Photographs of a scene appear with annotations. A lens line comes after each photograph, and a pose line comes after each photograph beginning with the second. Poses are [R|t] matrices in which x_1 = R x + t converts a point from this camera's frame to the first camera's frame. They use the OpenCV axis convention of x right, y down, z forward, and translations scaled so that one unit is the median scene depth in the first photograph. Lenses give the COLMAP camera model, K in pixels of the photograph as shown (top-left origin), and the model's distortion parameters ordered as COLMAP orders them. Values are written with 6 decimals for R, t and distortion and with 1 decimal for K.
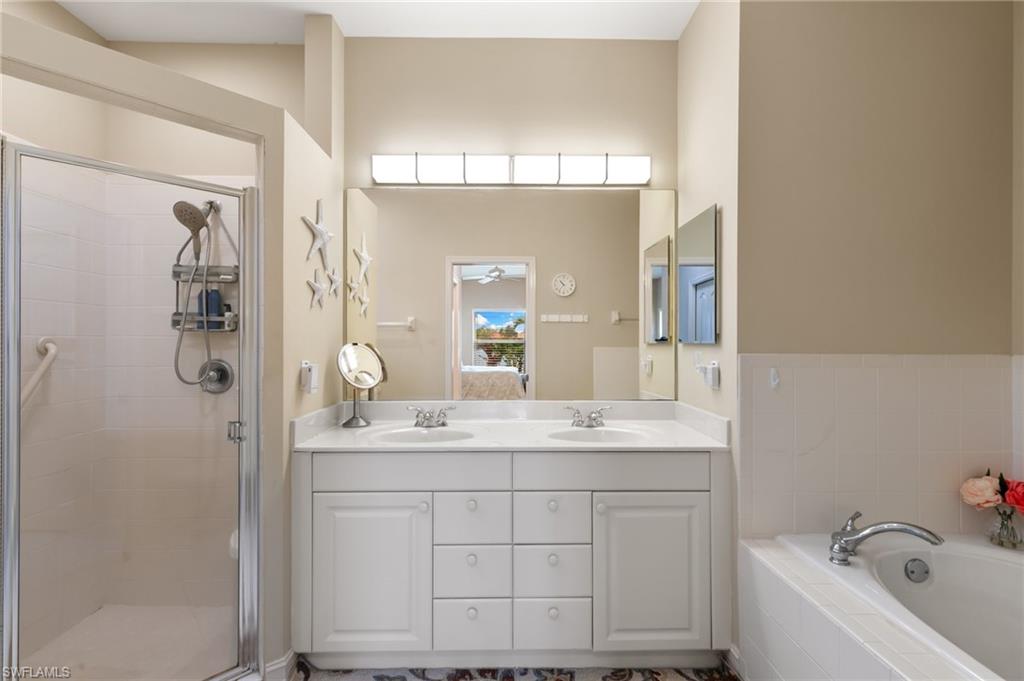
lens RADIAL K [[465.5, 0, 510.5], [0, 465.5, 340.9], [0, 0, 1]] dist [0.002041, 0.002101]
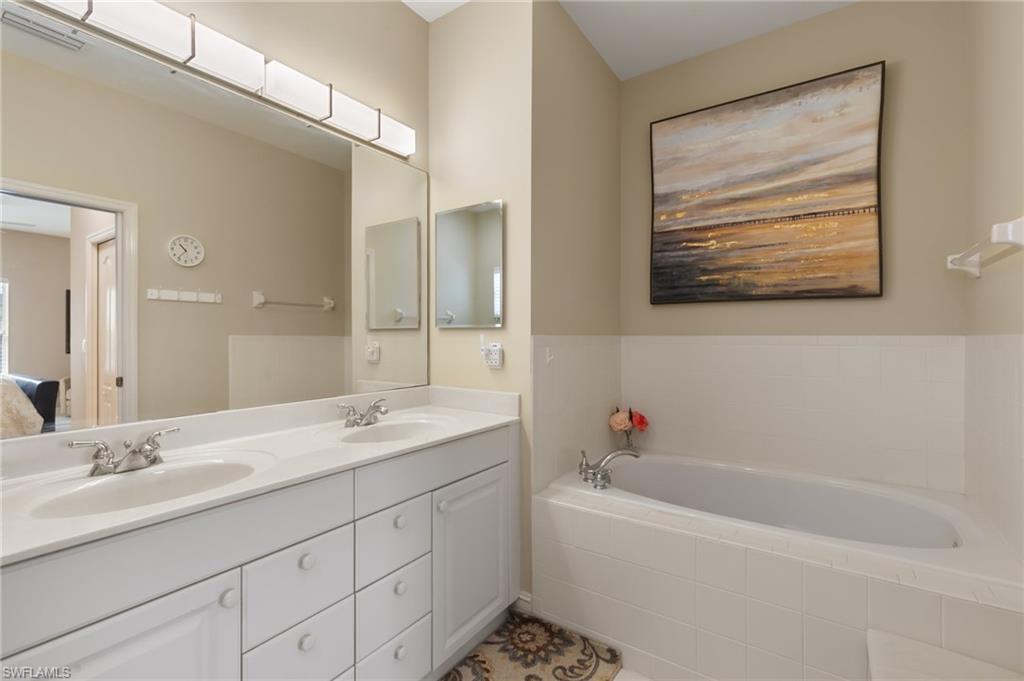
lens RADIAL K [[465.5, 0, 511.1], [0, 465.5, 336.2], [0, 0, 1]] dist [0.002041, 0.002101]
pose [[0.569299, -0.002544, 0.822127, -0.442738], [-0.001586, 0.999990, 0.004193, 0.023334], [-0.822129, -0.003691, 0.569289, 0.357420]]
